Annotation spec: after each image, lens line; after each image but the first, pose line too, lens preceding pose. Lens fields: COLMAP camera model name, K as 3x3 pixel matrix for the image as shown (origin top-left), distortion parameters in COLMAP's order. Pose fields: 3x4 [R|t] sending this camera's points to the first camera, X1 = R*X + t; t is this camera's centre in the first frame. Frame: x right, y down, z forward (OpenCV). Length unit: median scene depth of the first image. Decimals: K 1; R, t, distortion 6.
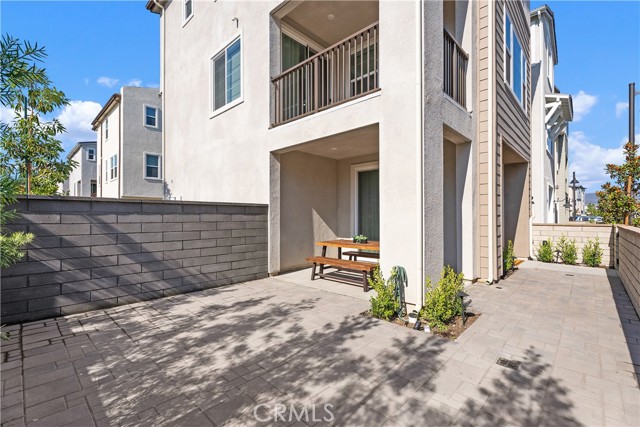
lens RADIAL K [[286.1, 0, 320.0], [0, 286.1, 213.5], [0, 0, 1]] dist [-0.002323, -0.000421]
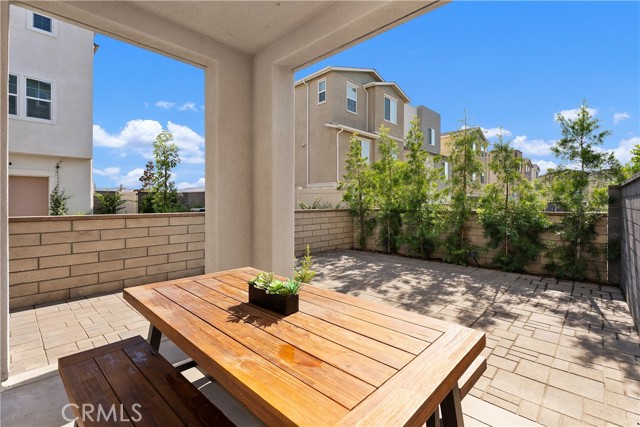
lens RADIAL K [[291.7, 0, 319.7], [0, 291.7, 201.7], [0, 0, 1]] dist [0.000400, -0.000307]
pose [[-0.999977, 0.000196, 0.006731, 0.191156], [0.000073, 0.999832, -0.018316, 0.038375], [-0.006734, -0.018315, -0.999810, 2.488933]]
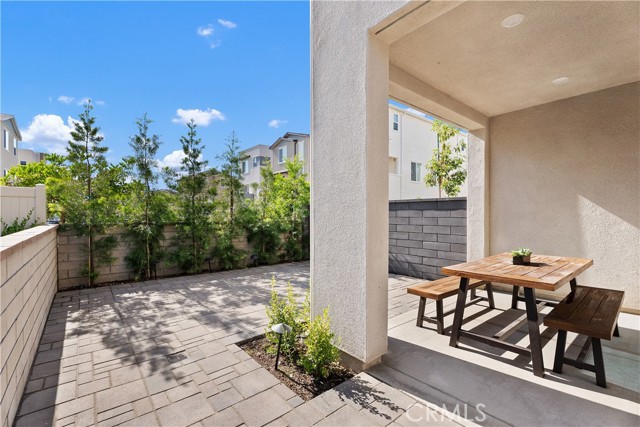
lens RADIAL K [[286.1, 0, 320.0], [0, 286.1, 213.5], [0, 0, 1]] dist [-0.002323, -0.000421]
pose [[-0.115661, -0.002884, -0.993285, 1.379956], [0.016303, 0.999856, -0.004802, 0.024120], [0.993155, -0.016749, -0.115597, 1.390665]]
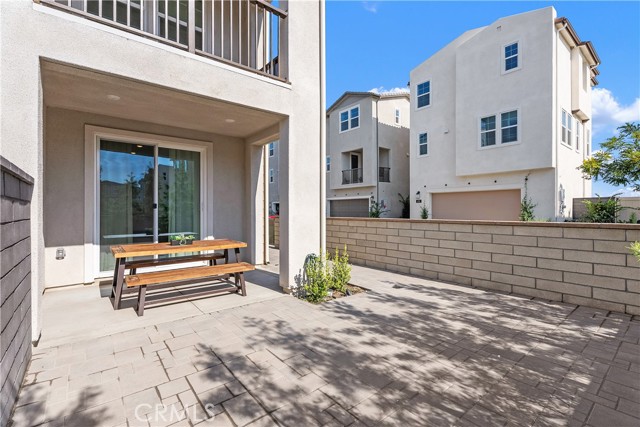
lens RADIAL K [[290.6, 0, 327.3], [0, 290.6, 210.7], [0, 0, 1]] dist [-0.001620, -0.000407]
pose [[0.123285, 0.001036, 0.992371, -1.123236], [-0.011649, 0.999932, 0.000404, 0.018304], [-0.992303, -0.011610, 0.123289, 1.053827]]
